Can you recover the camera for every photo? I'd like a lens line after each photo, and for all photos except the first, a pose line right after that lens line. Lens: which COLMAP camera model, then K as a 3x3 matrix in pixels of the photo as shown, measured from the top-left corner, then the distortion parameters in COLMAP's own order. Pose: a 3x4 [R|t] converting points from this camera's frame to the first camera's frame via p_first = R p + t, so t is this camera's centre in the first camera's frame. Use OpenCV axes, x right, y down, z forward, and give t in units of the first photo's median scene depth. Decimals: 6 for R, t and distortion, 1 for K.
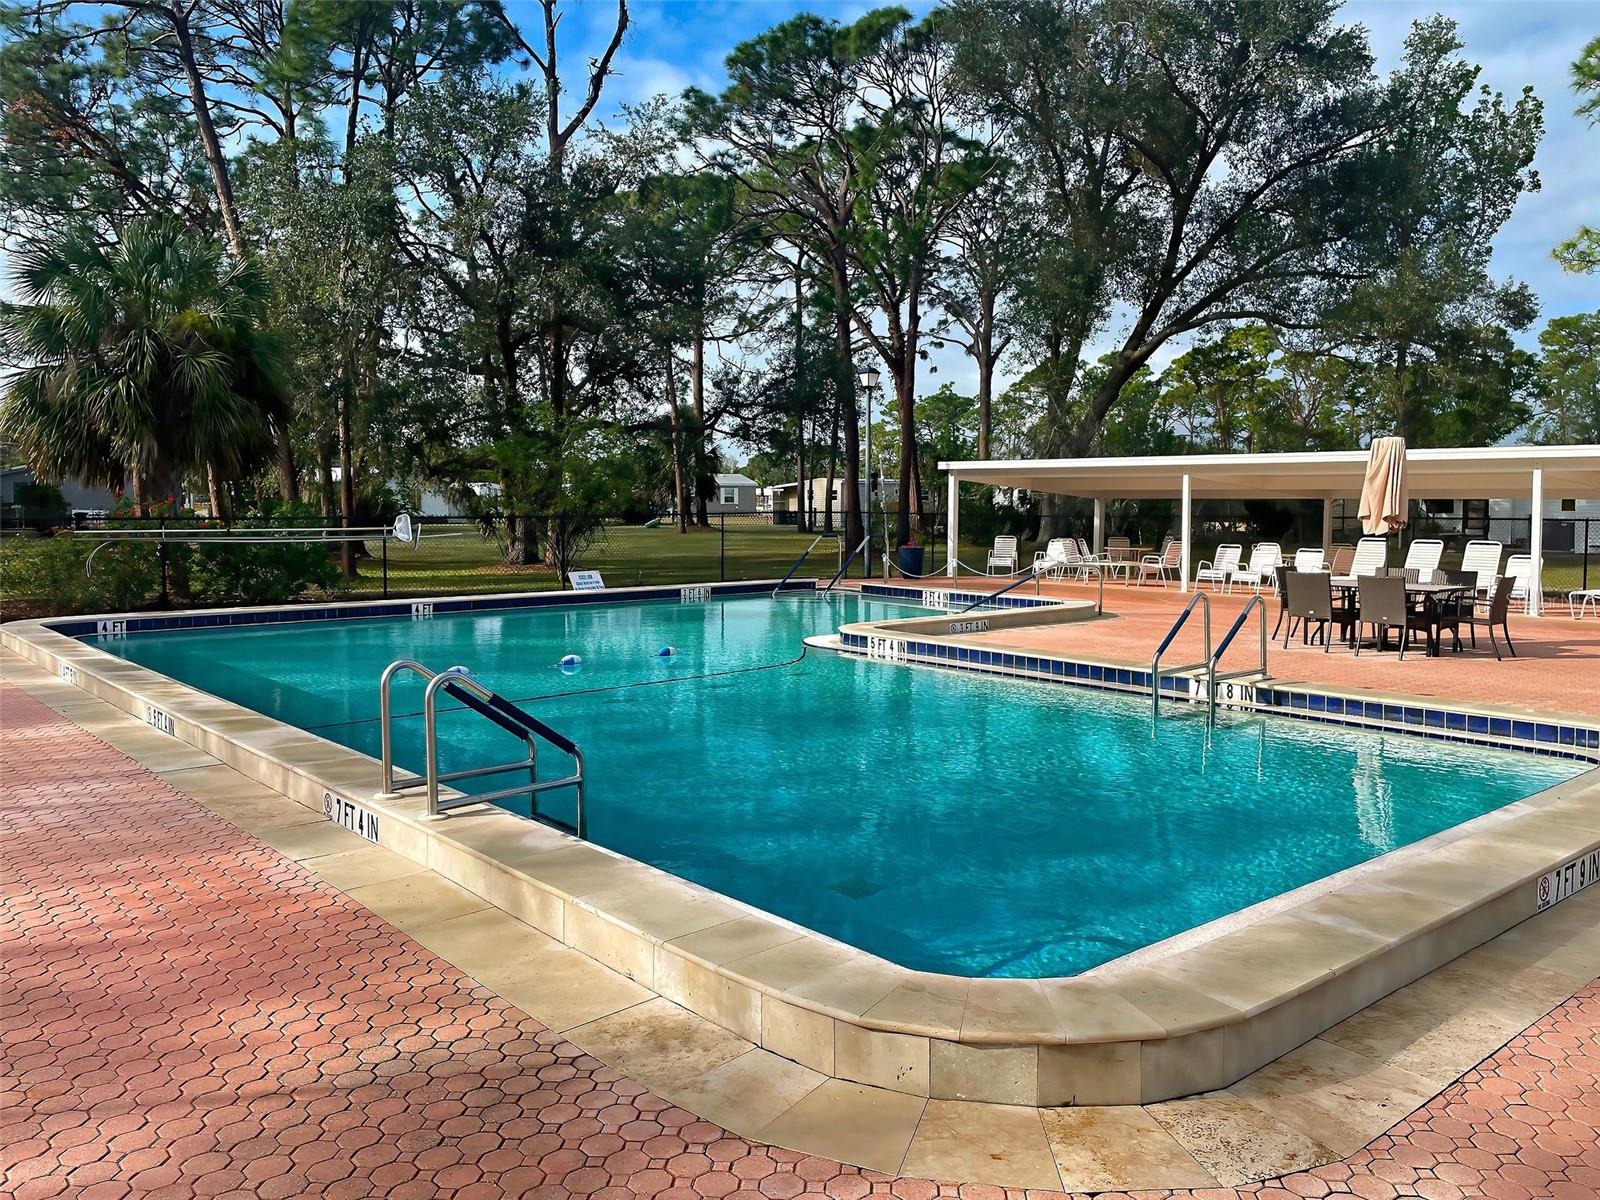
lens RADIAL K [[1221.6, 0, 800.0], [0, 1221.6, 600.0], [0, 0, 1]] dist [0.112085, -0.147224]
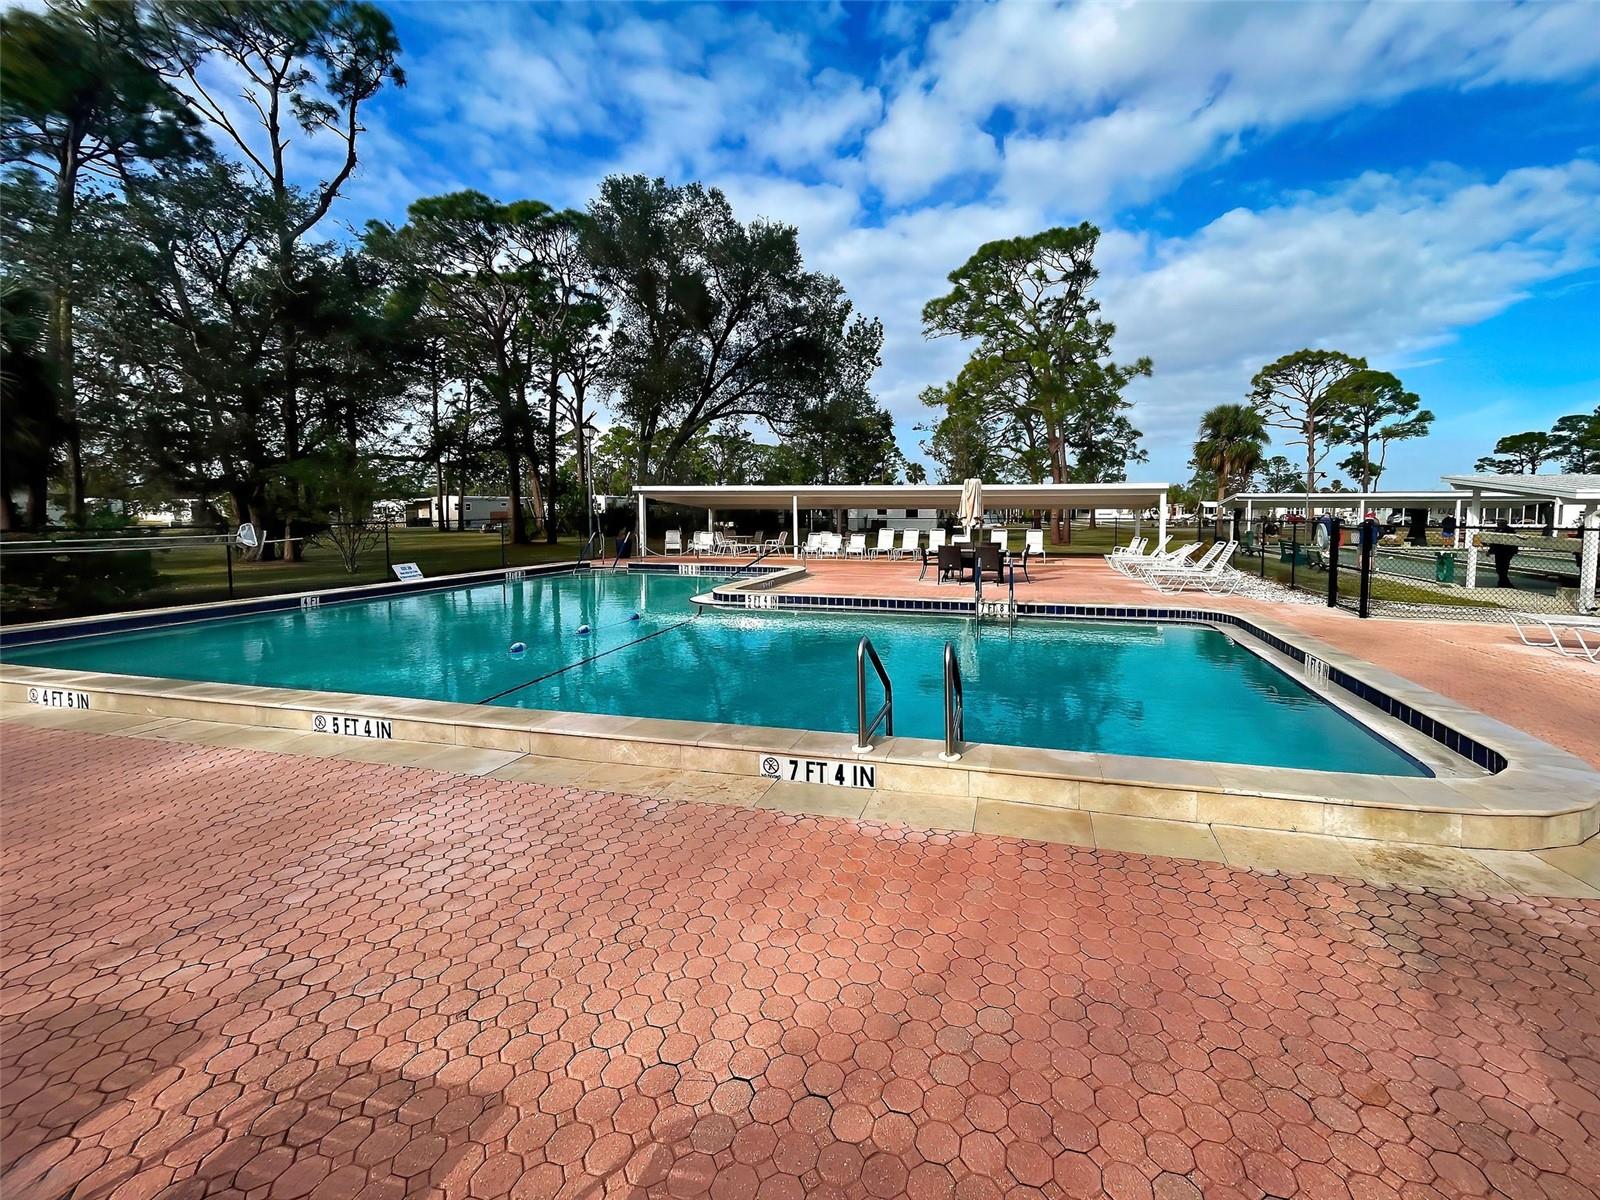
lens RADIAL K [[679.4, 0, 801.9], [0, 679.4, 555.8], [0, 0, 1]] dist [-0.001108, 0.000044]
pose [[0.814213, -0.040687, 0.579139, -0.203951], [0.049391, 0.998779, 0.000730, -0.009275], [-0.578462, 0.028010, 0.815228, 0.129428]]
